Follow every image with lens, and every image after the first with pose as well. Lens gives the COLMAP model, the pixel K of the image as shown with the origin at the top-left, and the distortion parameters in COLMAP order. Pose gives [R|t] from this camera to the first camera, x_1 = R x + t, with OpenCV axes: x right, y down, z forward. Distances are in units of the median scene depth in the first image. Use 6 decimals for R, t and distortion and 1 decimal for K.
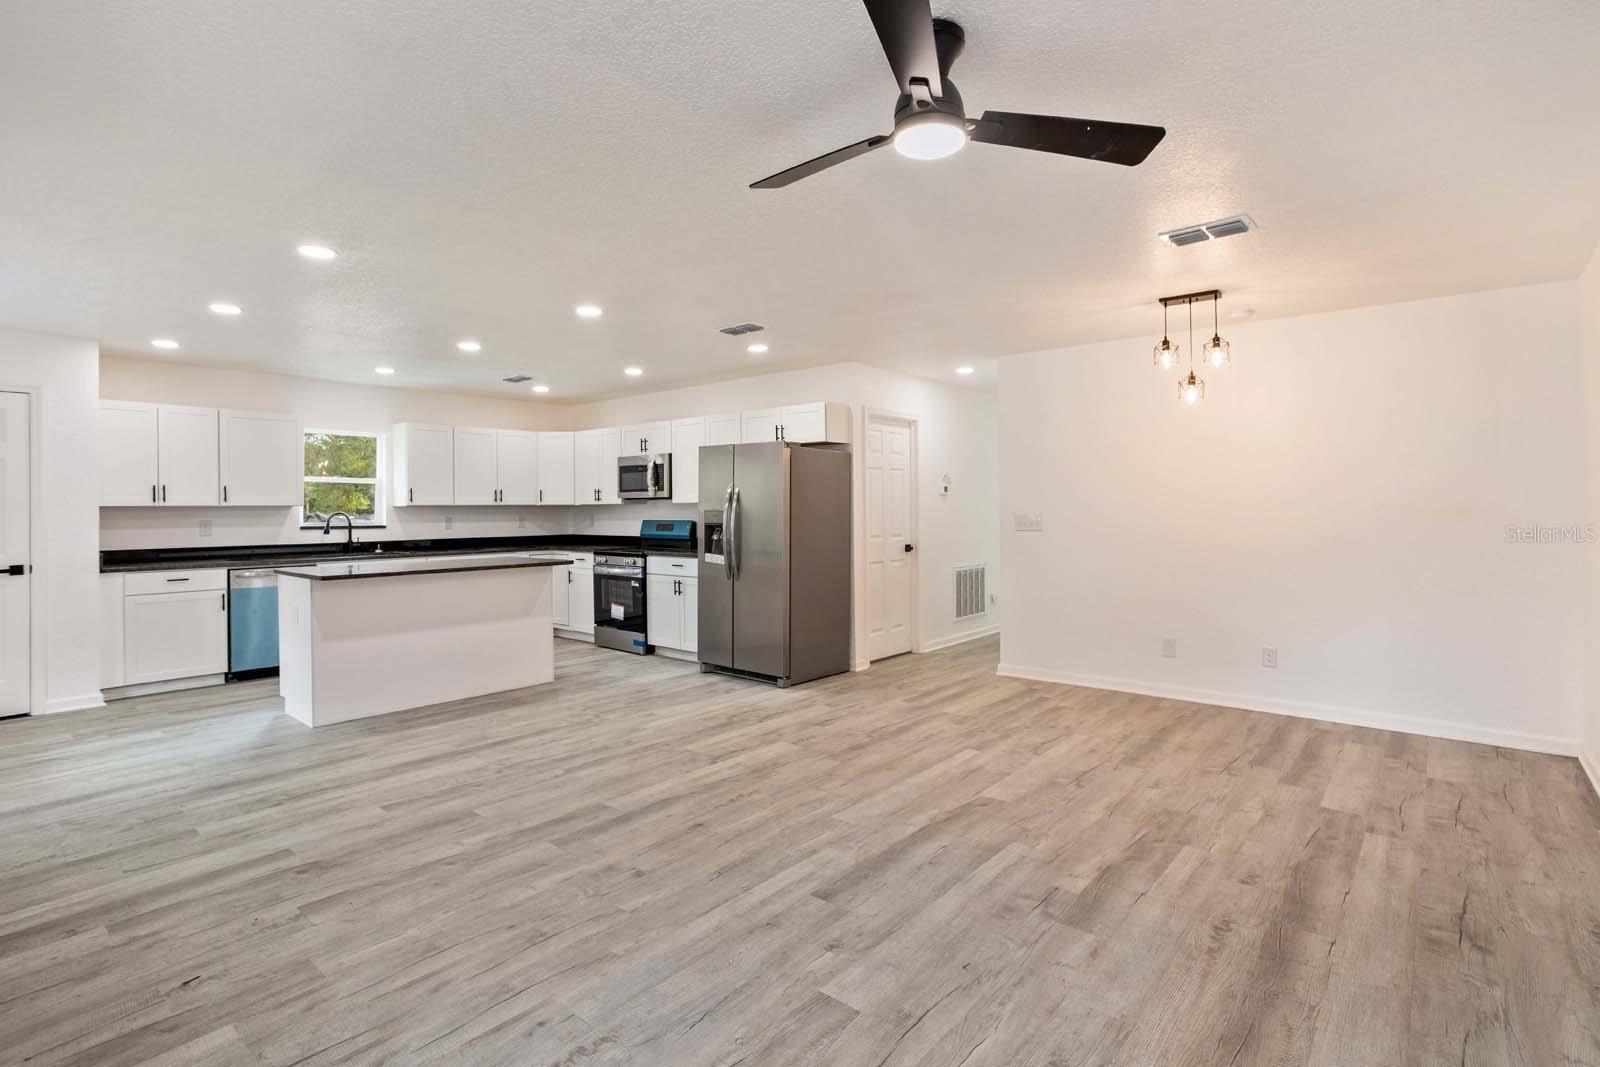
lens RADIAL K [[778.3, 0, 801.3], [0, 778.3, 509.5], [0, 0, 1]] dist [-0.077850, 0.046895]
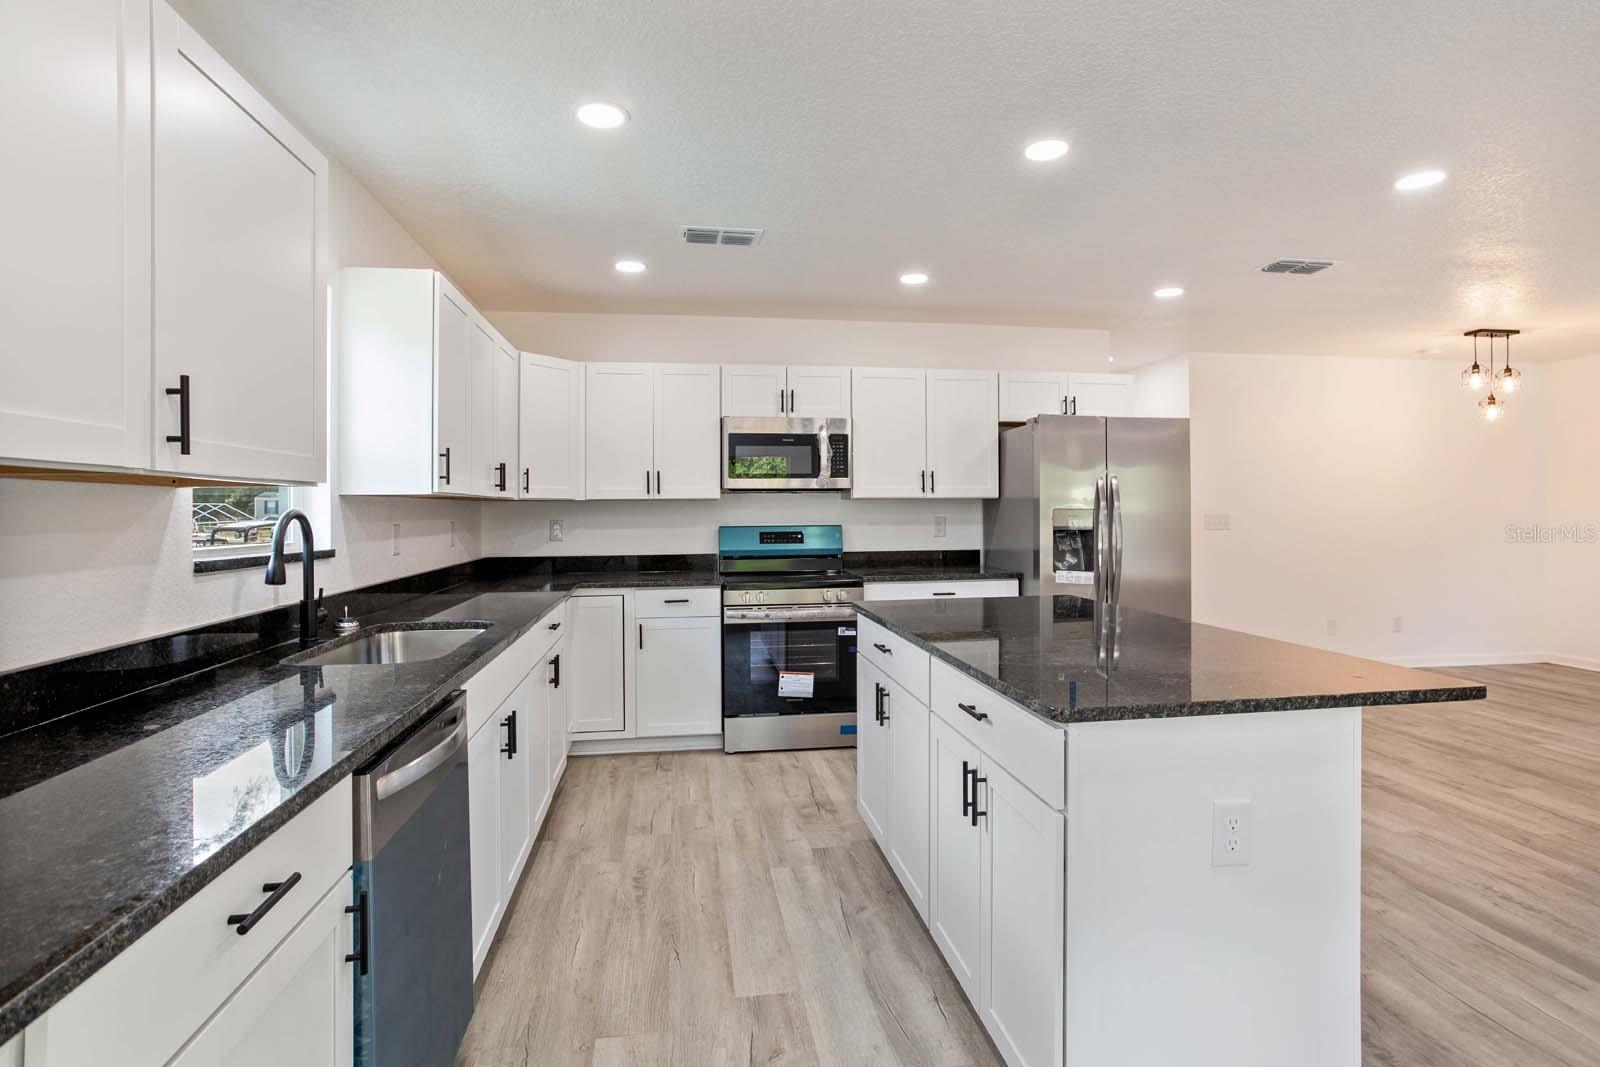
lens RADIAL K [[772.5, 0, 798.9], [0, 772.5, 511.8], [0, 0, 1]] dist [-0.046552, 0.026428]
pose [[0.657508, 0.001407, 0.753446, -1.101060], [0.003060, 0.999985, -0.004537, 0.009349], [-0.753441, 0.005289, 0.657494, 1.020301]]
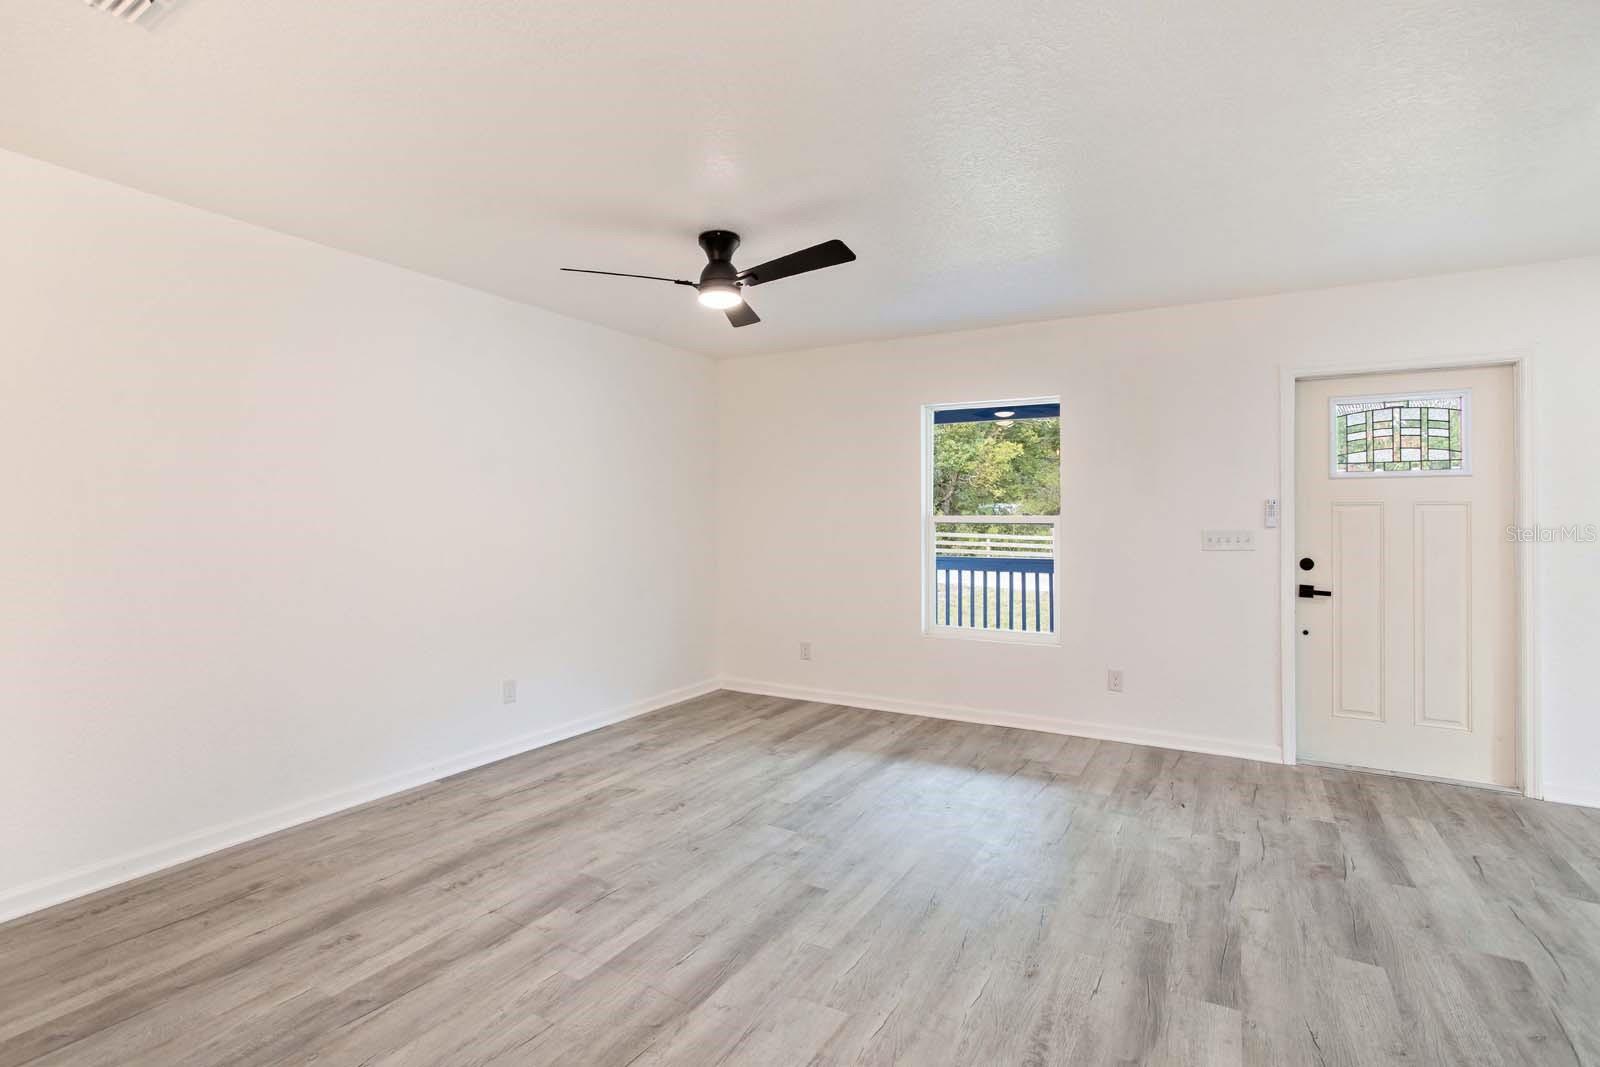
lens RADIAL K [[772.5, 0, 798.9], [0, 772.5, 511.8], [0, 0, 1]] dist [-0.046552, 0.026428]
pose [[-0.984110, 0.003708, -0.177521, 0.136308], [0.004360, 0.999985, -0.003282, 0.000070], [0.177506, -0.004003, -0.984112, 1.180656]]
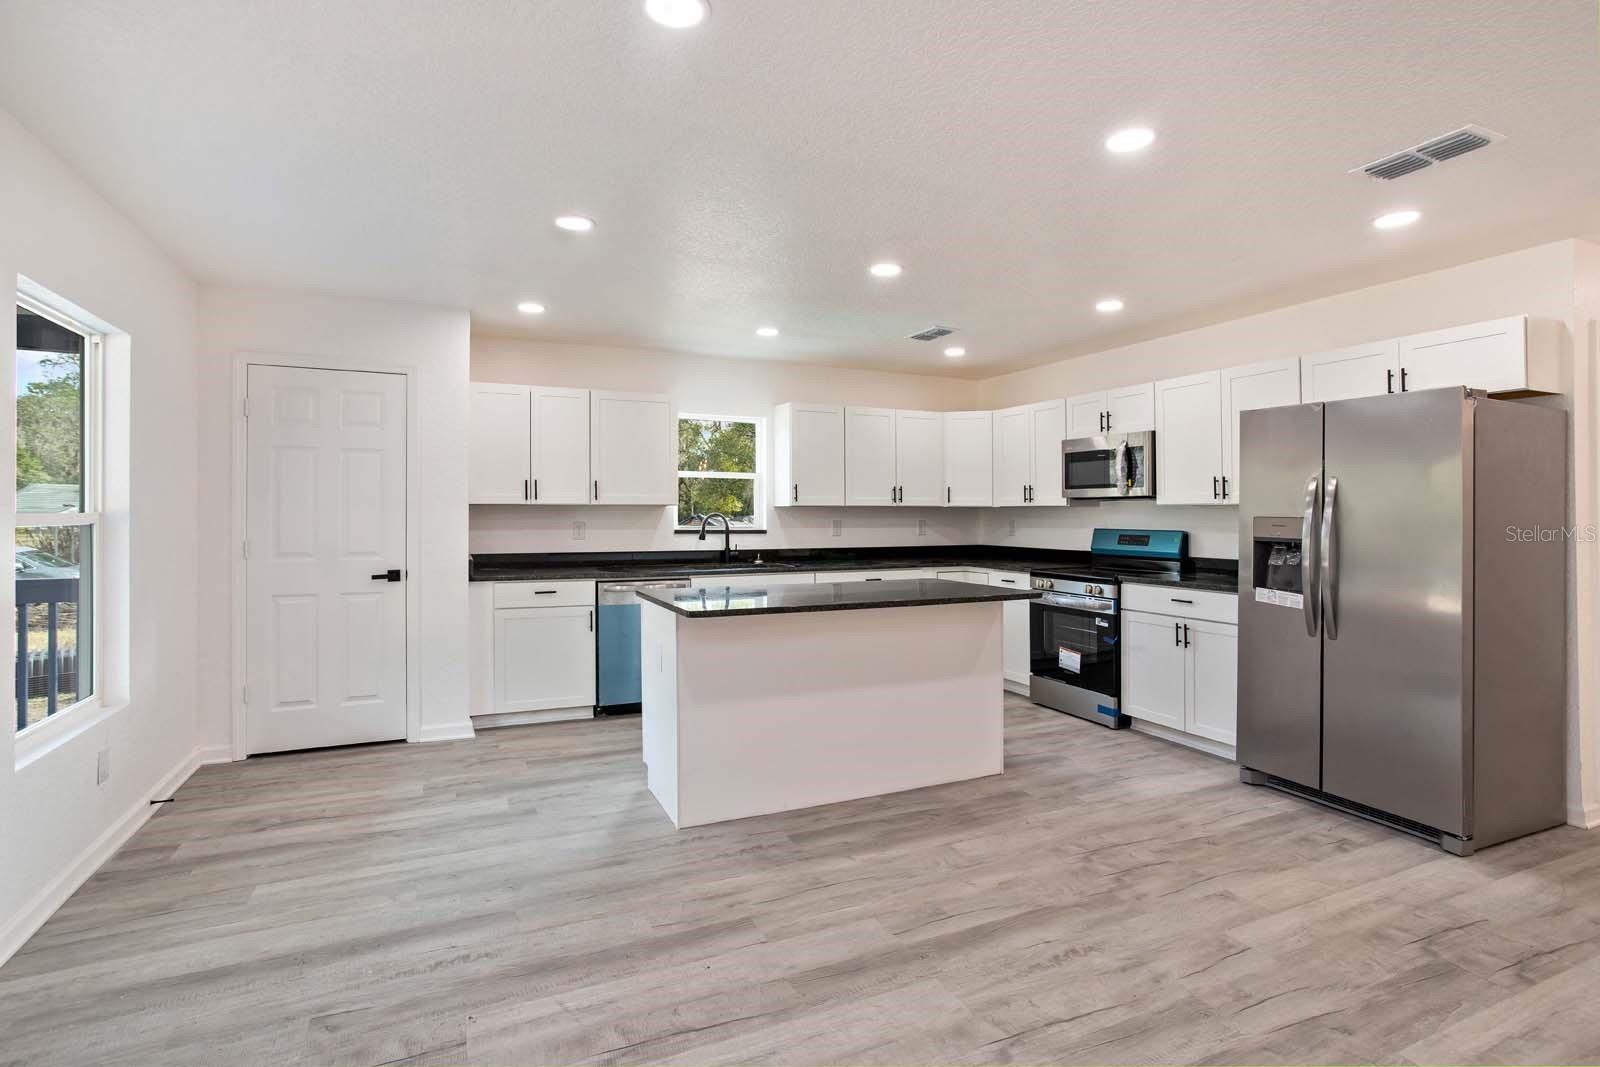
lens RADIAL K [[772.5, 0, 798.9], [0, 772.5, 511.8], [0, 0, 1]] dist [-0.046552, 0.026428]
pose [[0.905456, 0.007936, -0.424365, -0.273315], [-0.009359, 0.999955, -0.001267, 0.003233], [0.424336, 0.005119, 0.905490, 0.448341]]
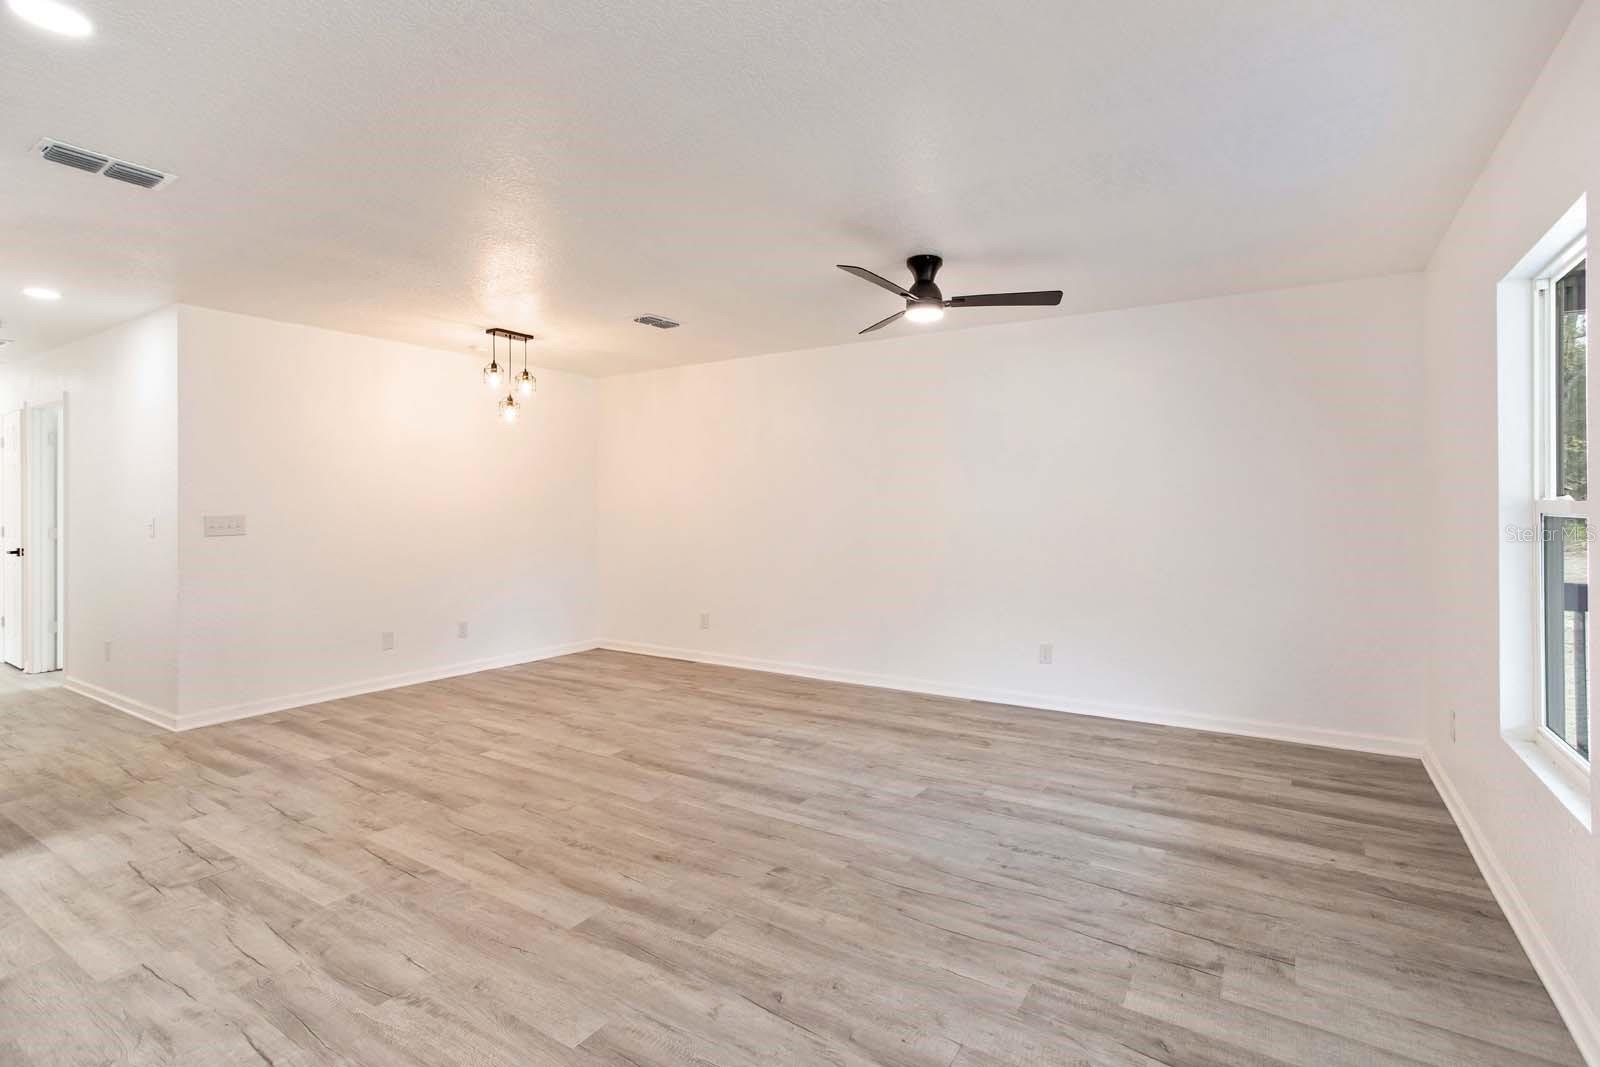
lens RADIAL K [[784.7, 0, 803.6], [0, 784.7, 508.4], [0, 0, 1]] dist [-0.077933, 0.047191]
pose [[-0.132552, -0.000755, 0.991176, -0.762691], [0.003351, 0.999994, 0.001210, 0.000410], [-0.991170, 0.003482, -0.132548, 0.686805]]
